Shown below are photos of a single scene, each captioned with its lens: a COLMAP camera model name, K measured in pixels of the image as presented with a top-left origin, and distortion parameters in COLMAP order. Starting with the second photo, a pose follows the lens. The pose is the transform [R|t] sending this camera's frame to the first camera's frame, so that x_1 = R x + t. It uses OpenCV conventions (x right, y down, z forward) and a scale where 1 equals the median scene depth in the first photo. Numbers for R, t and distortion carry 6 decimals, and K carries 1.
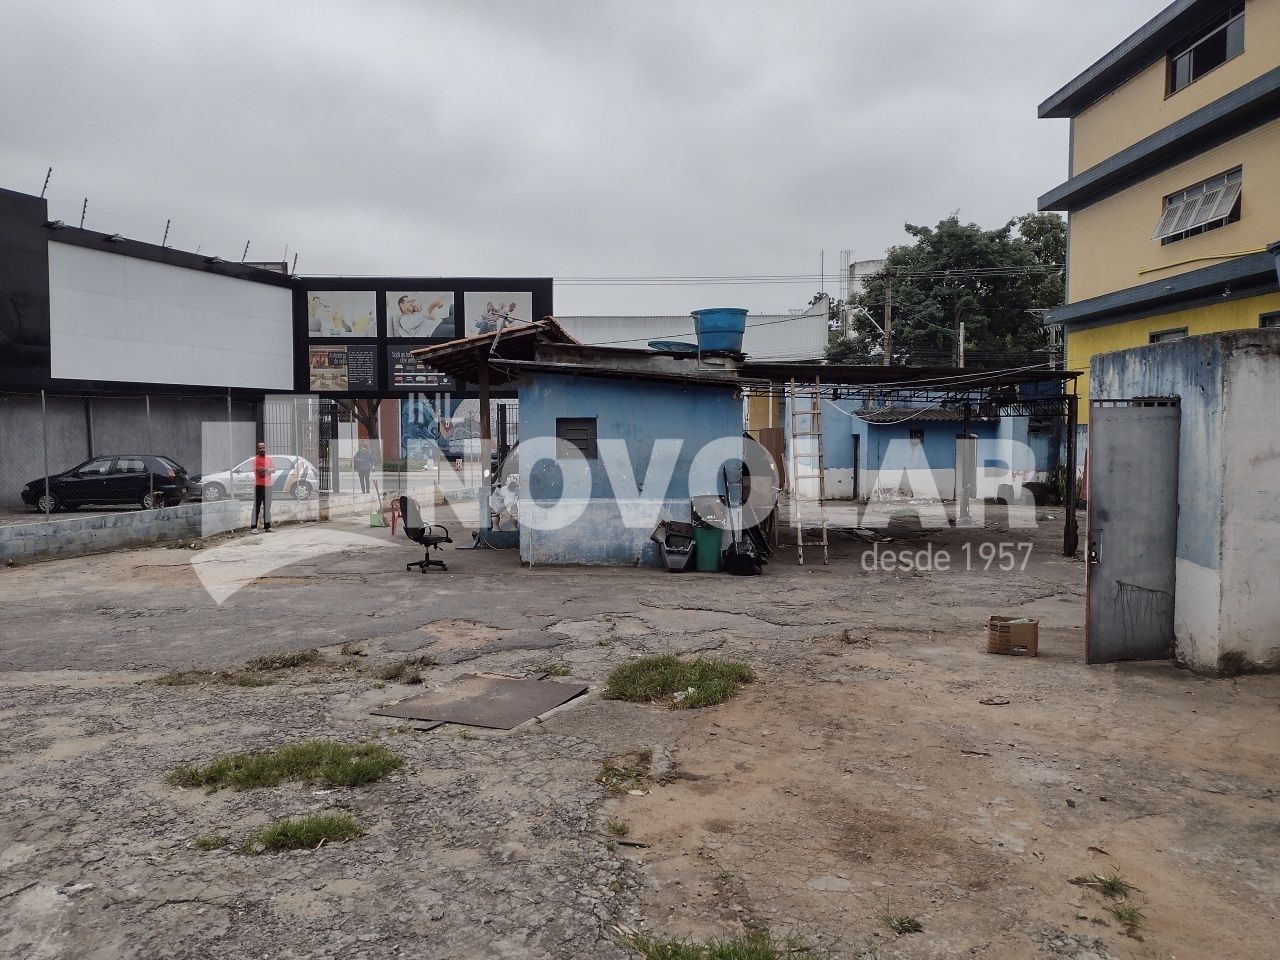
lens RADIAL K [[956.7, 0, 629.3], [0, 956.7, 472.9], [0, 0, 1]] dist [0.075956, -0.092517]
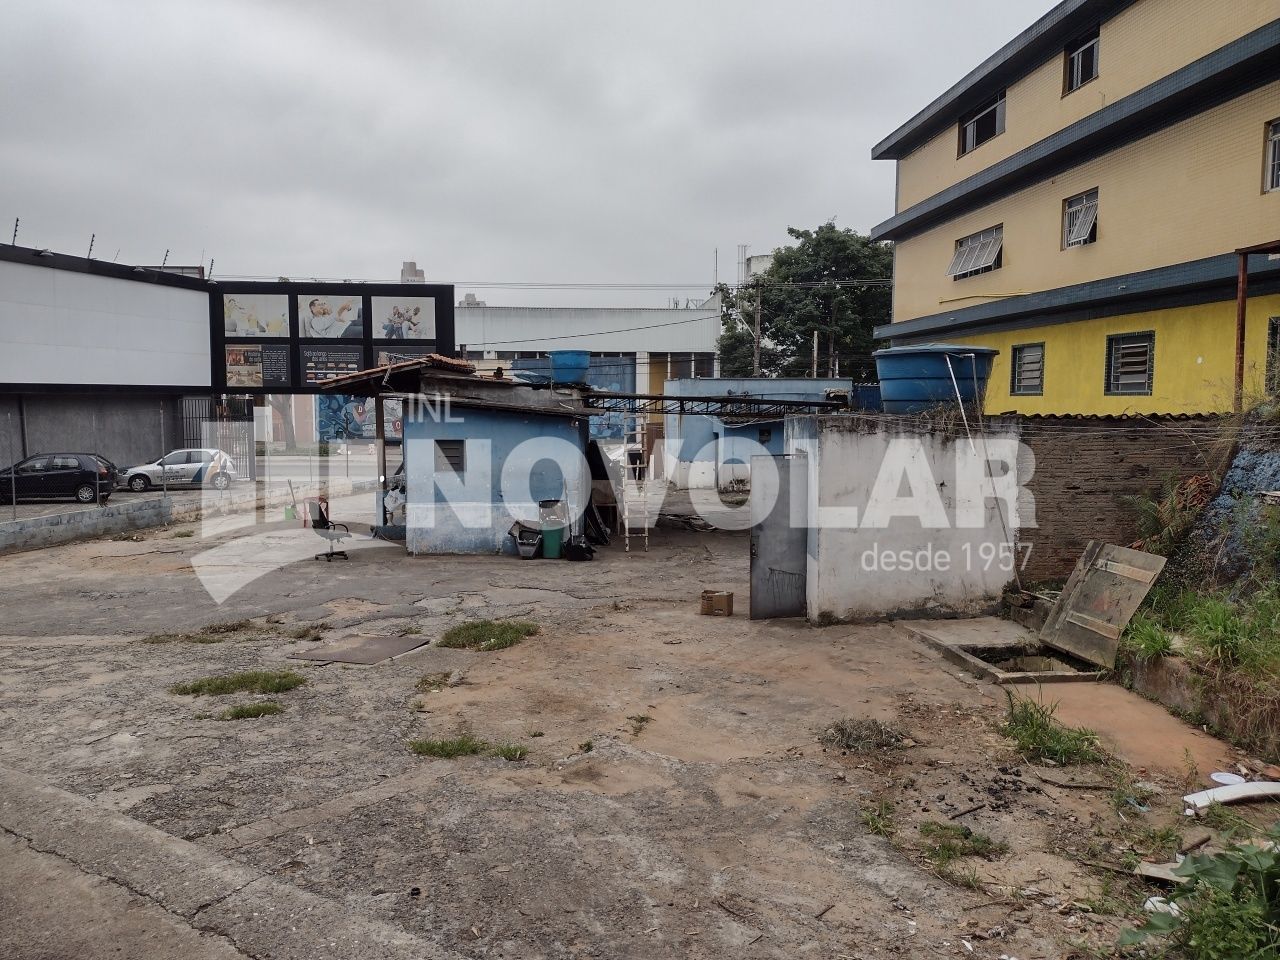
lens RADIAL K [[956.7, 0, 628.8], [0, 956.7, 483.7], [0, 0, 1]] dist [0.075956, -0.092517]
pose [[0.996915, -0.002895, 0.078437, 0.085583], [-0.000202, 0.999221, 0.039454, -0.051063], [-0.078490, -0.039348, 0.996138, -0.313155]]
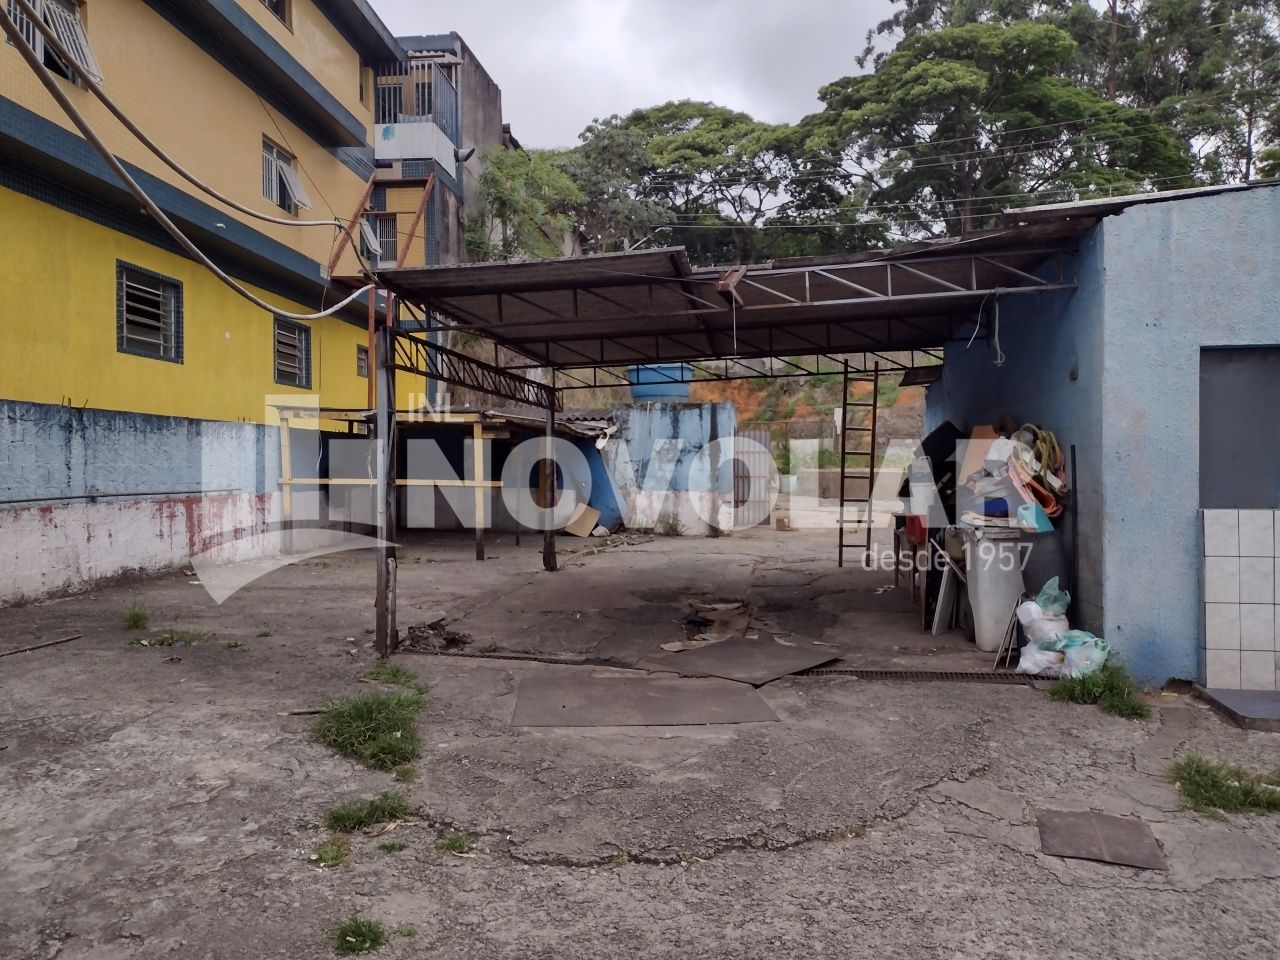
lens RADIAL K [[956.7, 0, 652.7], [0, 956.7, 465.1], [0, 0, 1]] dist [0.075956, -0.092517]
pose [[-0.995267, 0.003882, 0.097105, 0.323113], [0.008231, 0.998979, 0.044421, -0.054490], [-0.096833, 0.045010, -0.994282, 2.117818]]
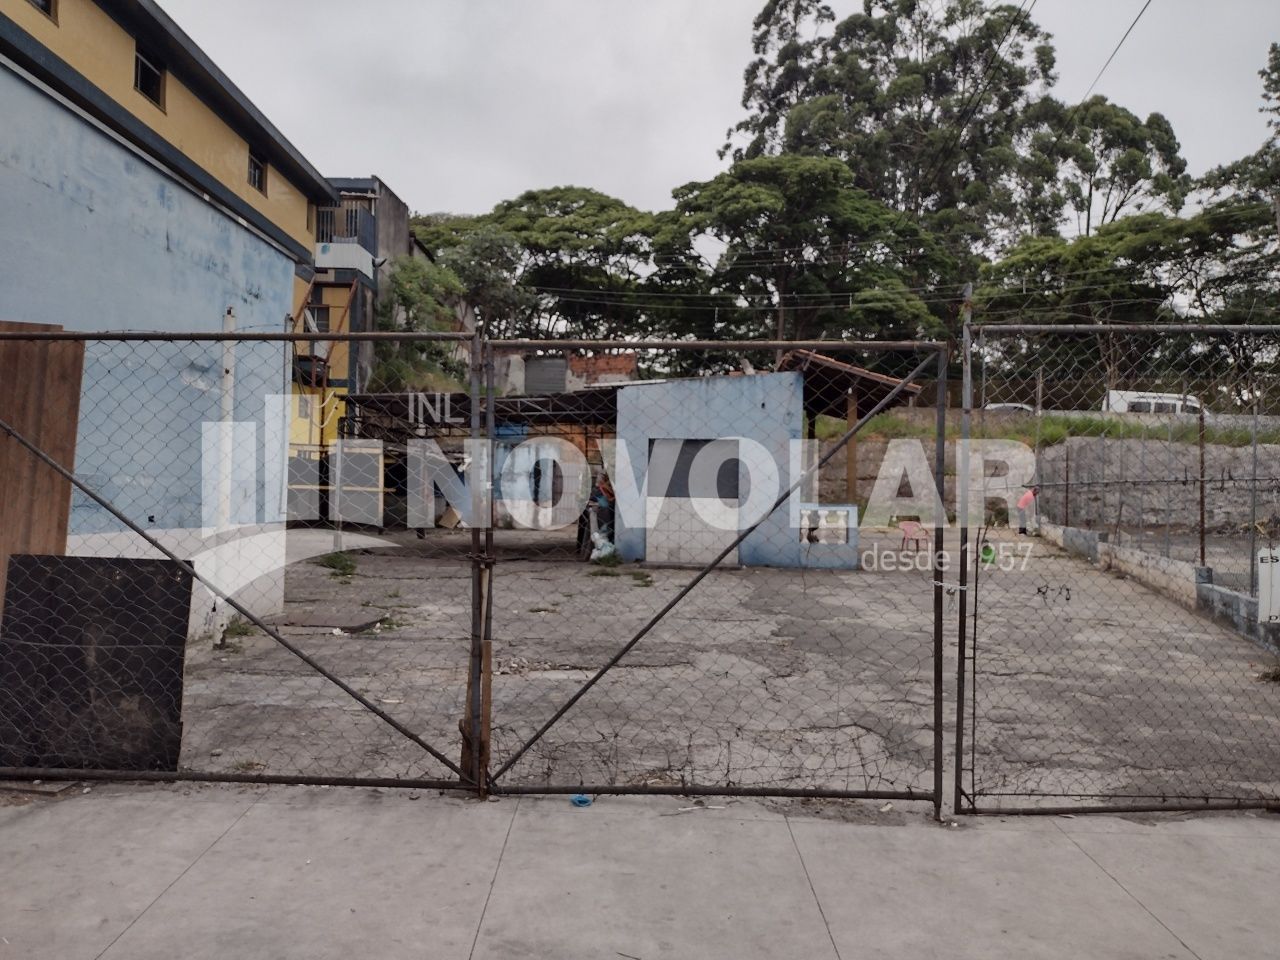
lens RADIAL K [[956.7, 0, 641.1], [0, 956.7, 472.5], [0, 0, 1]] dist [0.075956, -0.092517]
pose [[-0.999648, -0.018486, 0.019037, 0.091701], [-0.018065, 0.999593, 0.022057, -0.070372], [-0.019437, 0.021705, -0.999575, 2.892341]]
